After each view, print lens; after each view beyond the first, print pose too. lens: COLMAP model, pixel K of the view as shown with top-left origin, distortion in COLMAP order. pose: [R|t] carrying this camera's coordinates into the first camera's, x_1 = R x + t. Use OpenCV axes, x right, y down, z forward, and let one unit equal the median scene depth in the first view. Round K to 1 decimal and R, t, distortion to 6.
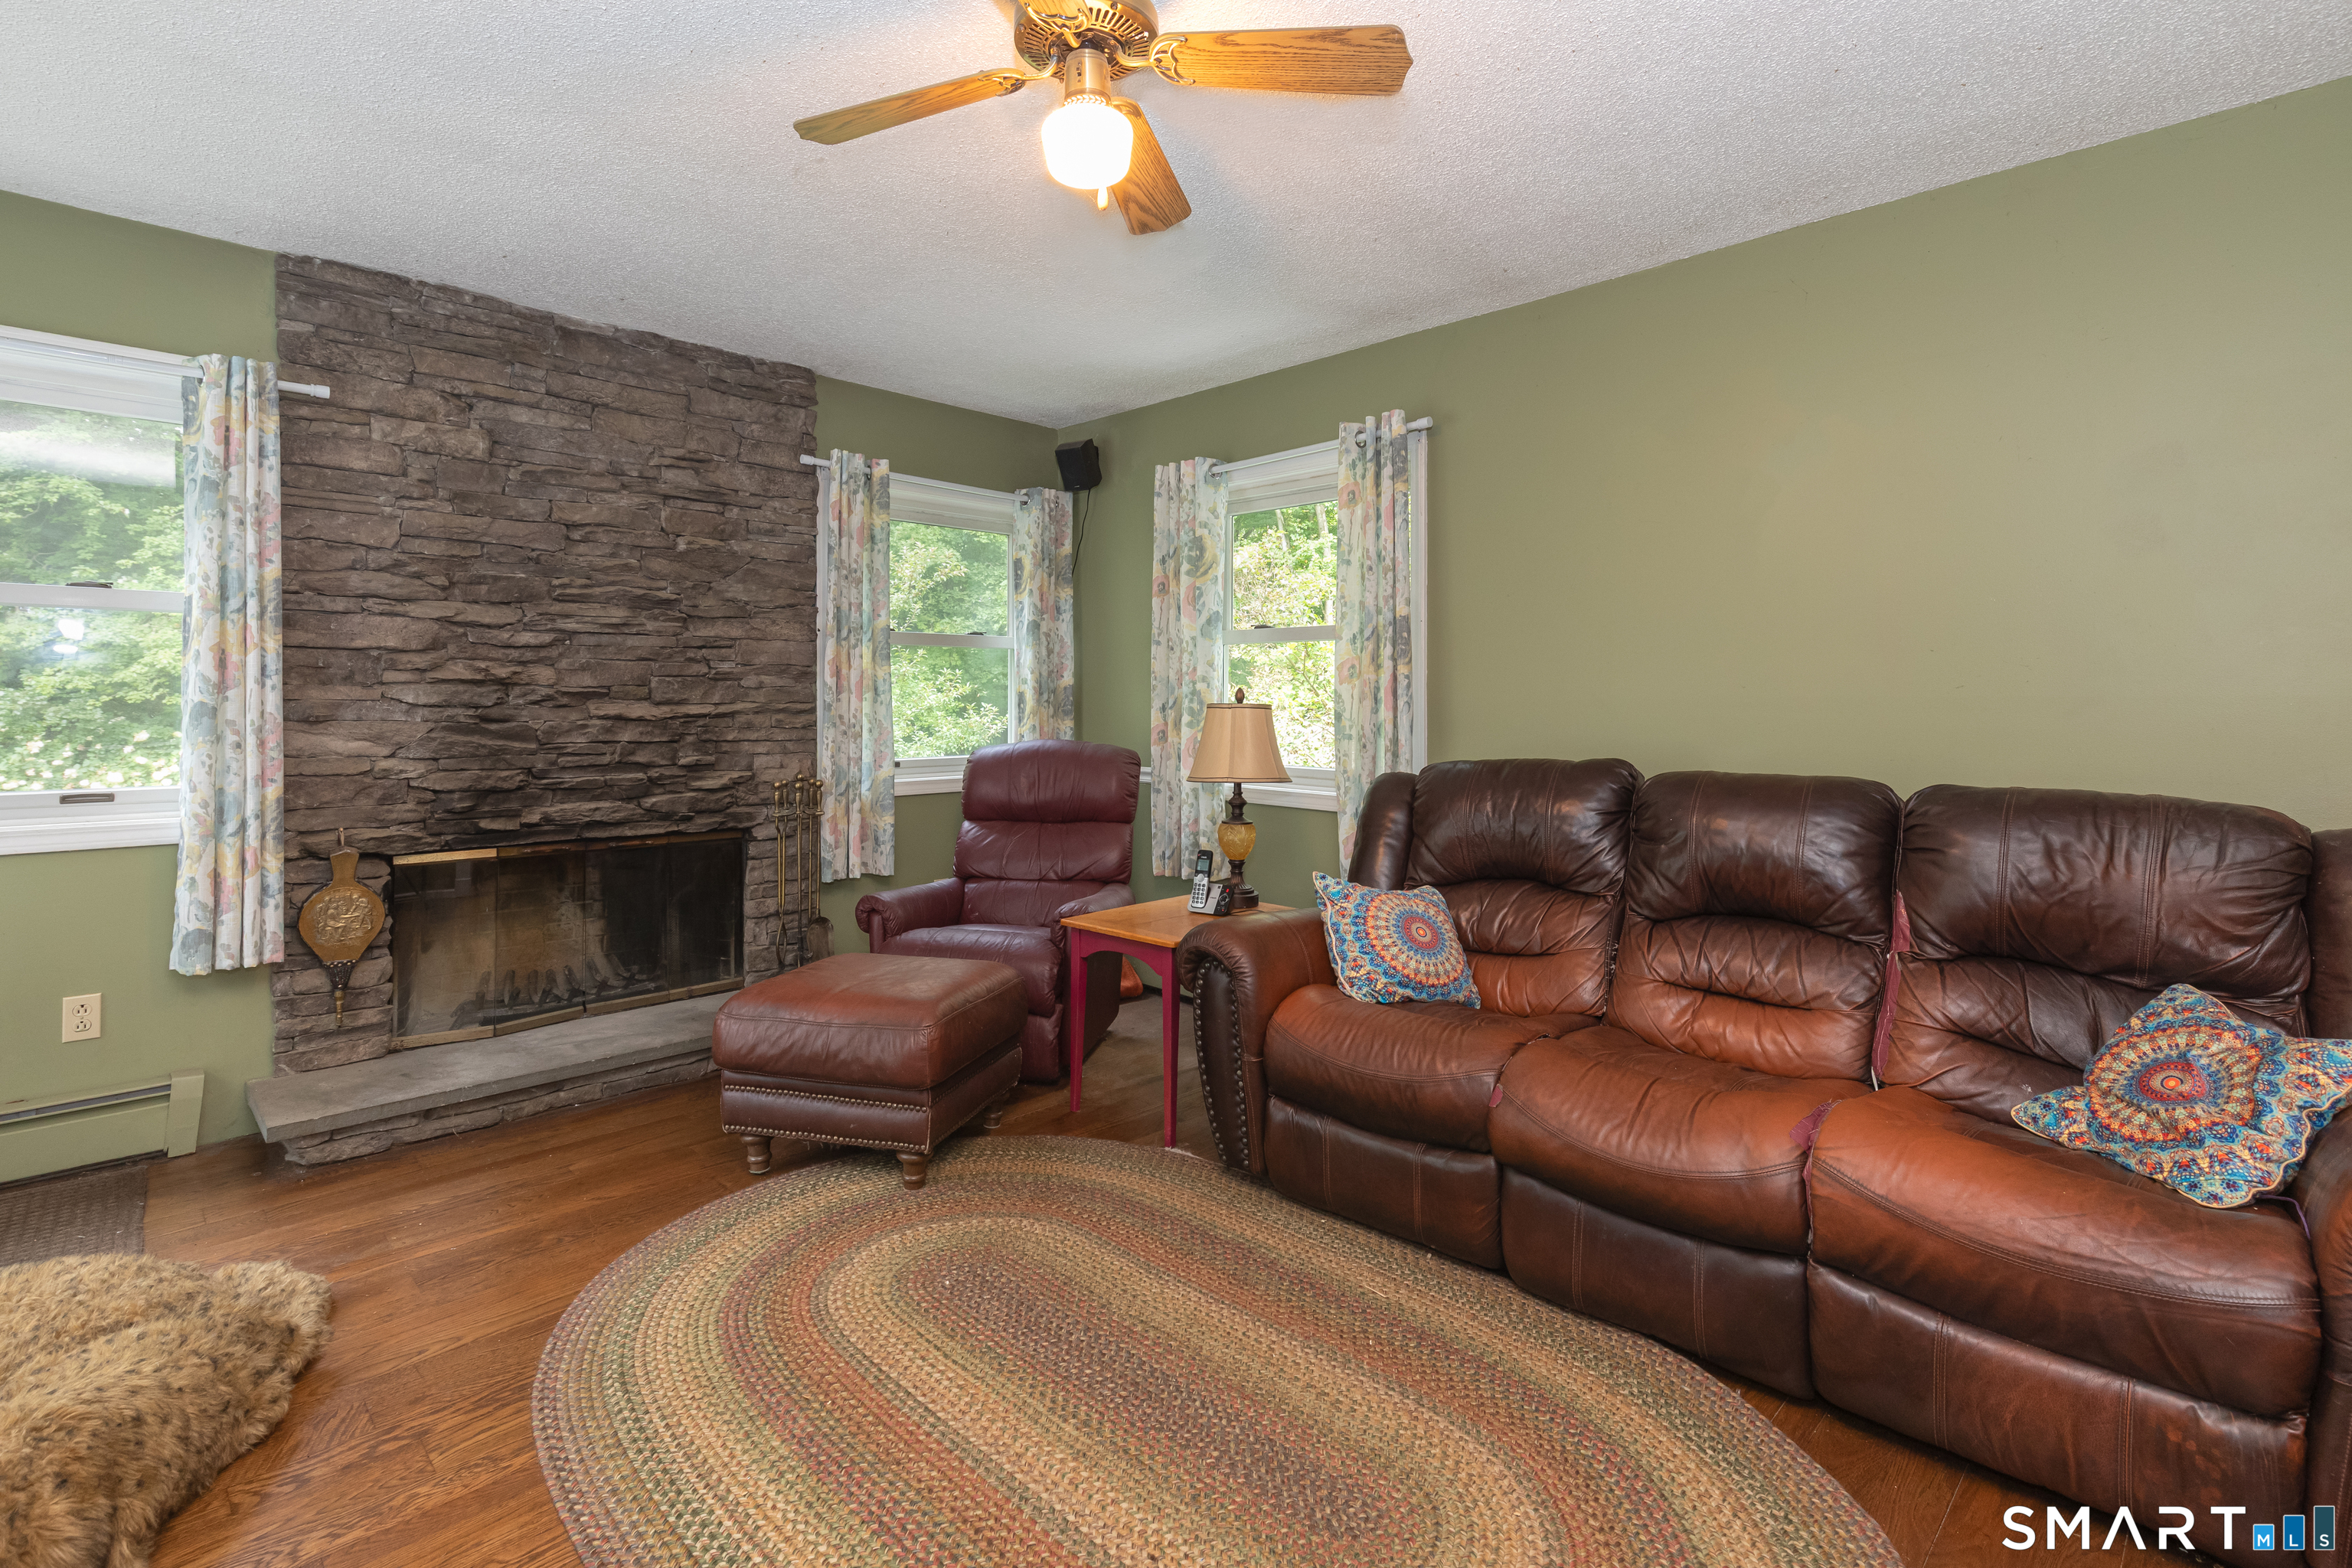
lens RADIAL K [[1080.0, 0, 1130.3], [0, 1080.0, 694.4], [0, 0, 1]] dist [-0.000511, -0.000395]
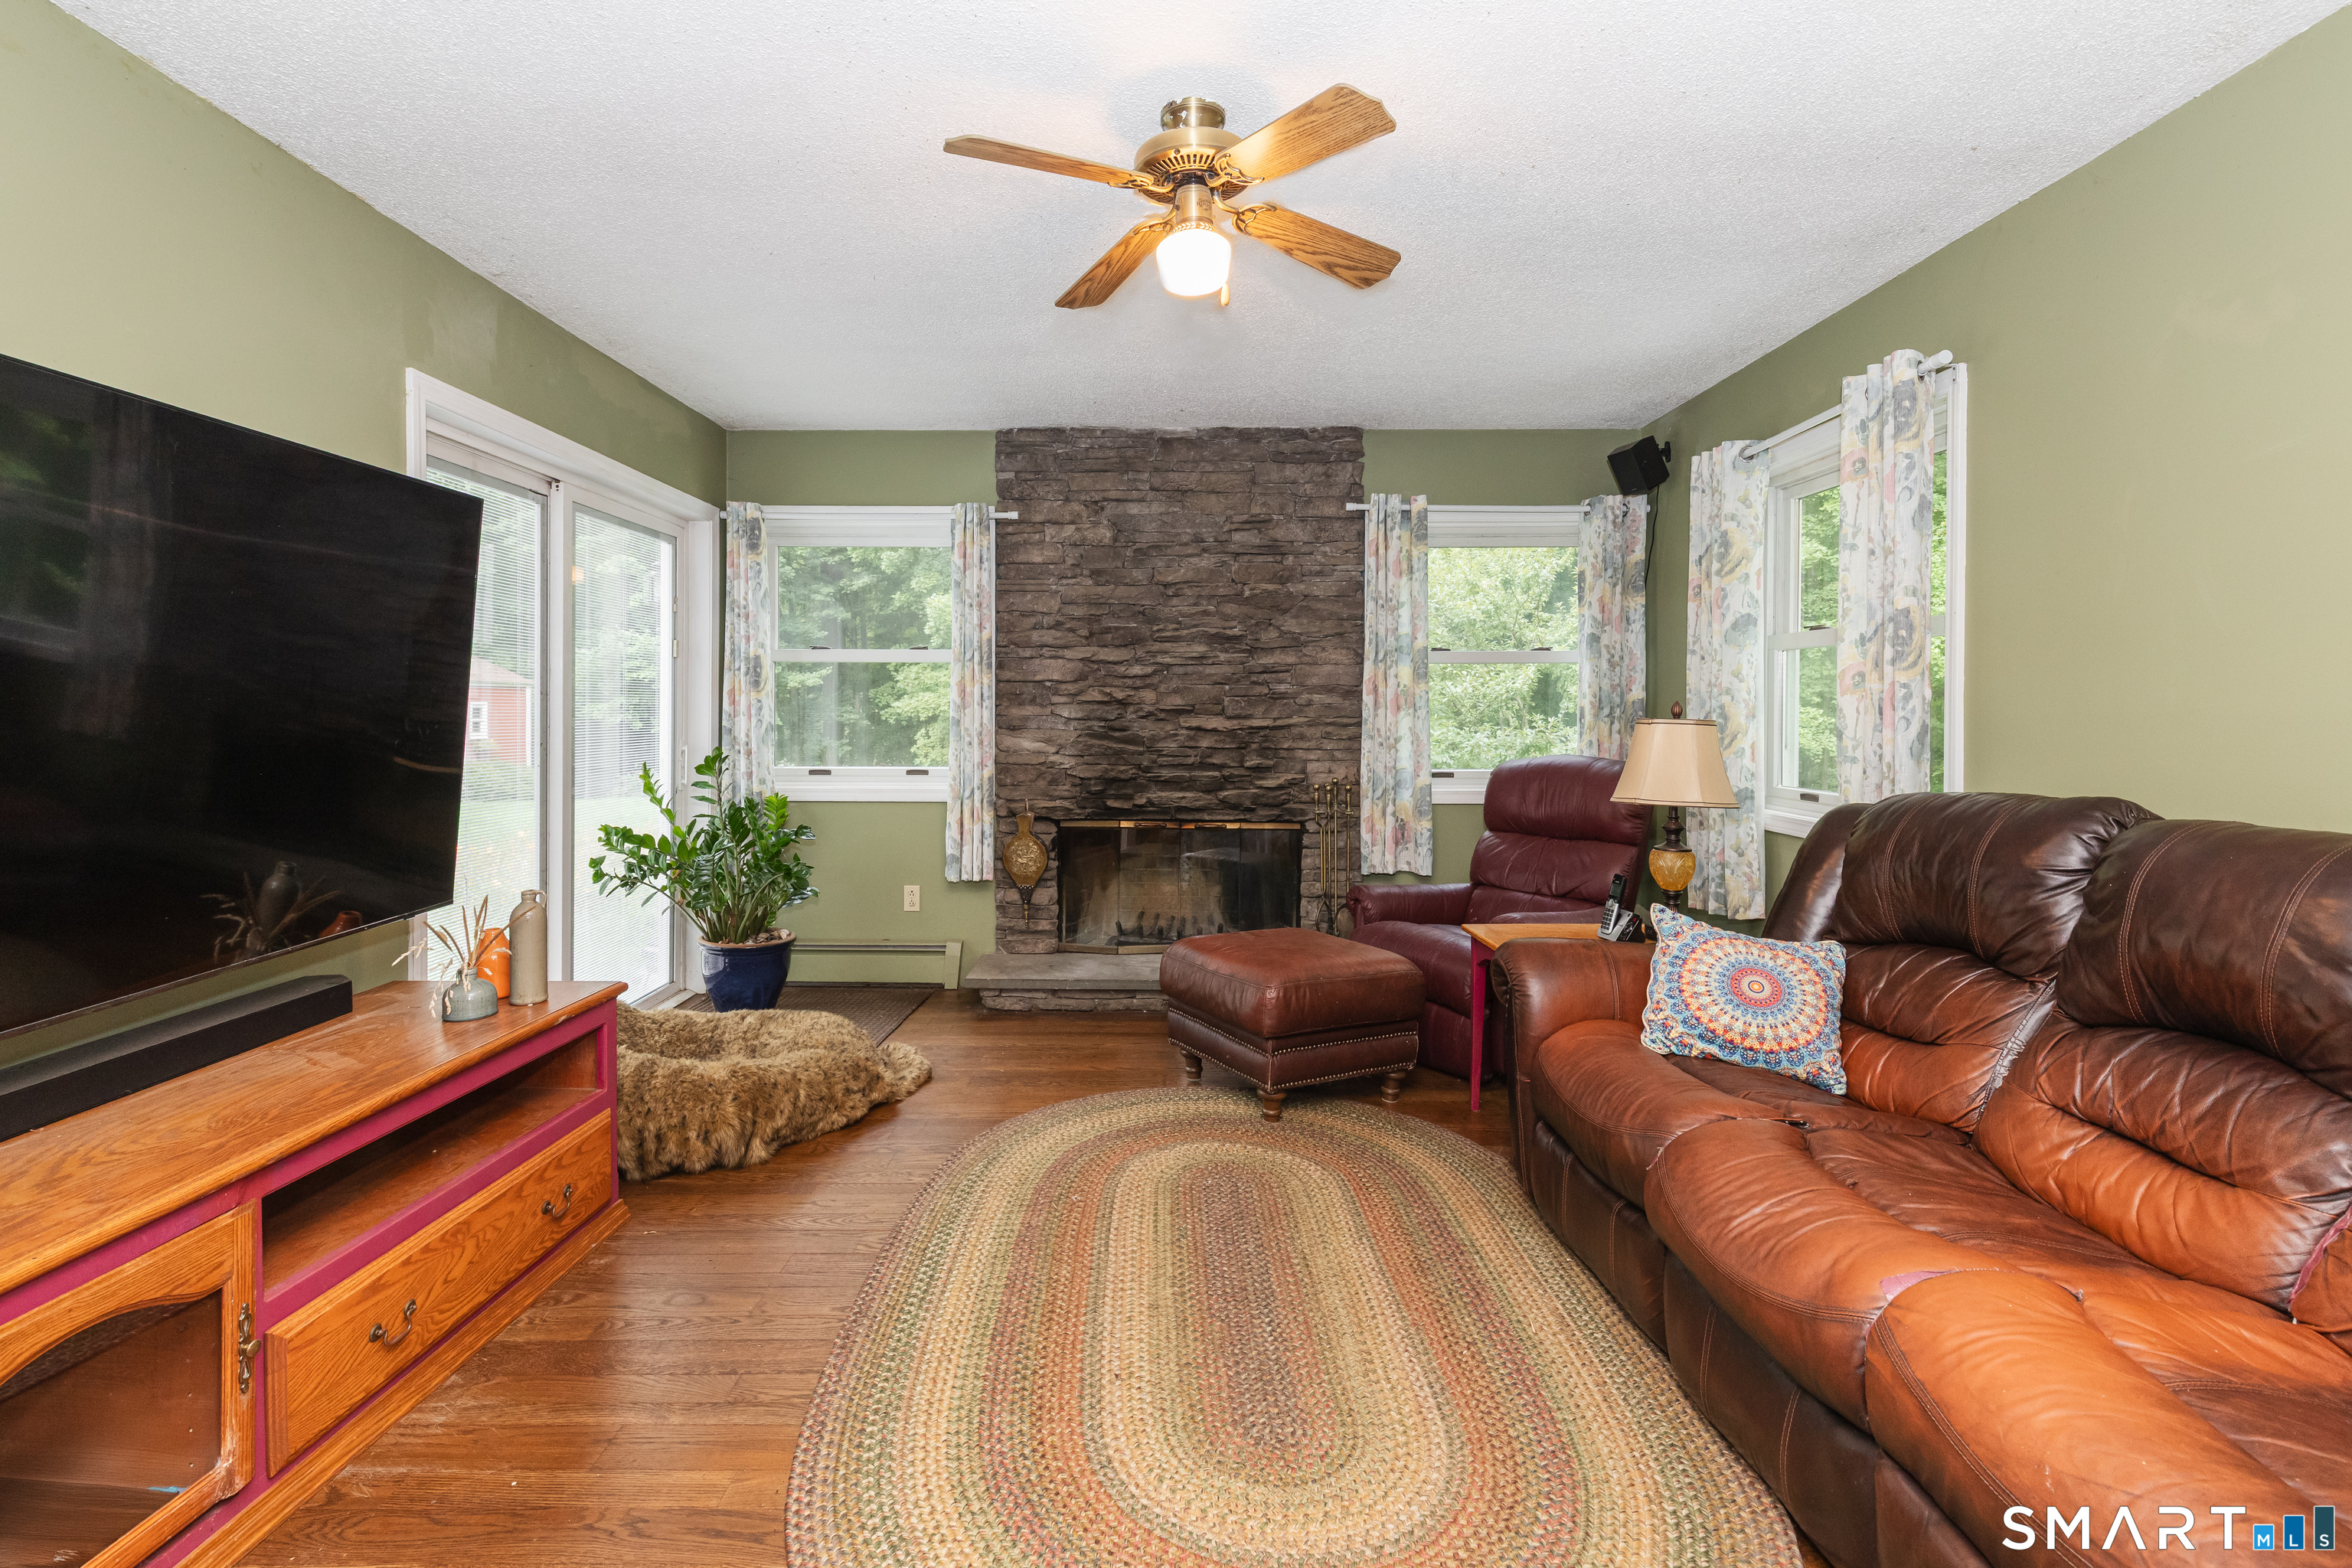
lens RADIAL K [[1067.2, 0, 1175.2], [0, 1067.2, 721.9], [0, 0, 1]] dist [0.001829, -0.000018]
pose [[0.712407, 0.003967, -0.701755, 0.422729], [0.004157, 0.999943, 0.009872, 0.000479], [0.701754, -0.009950, 0.712350, 0.062306]]
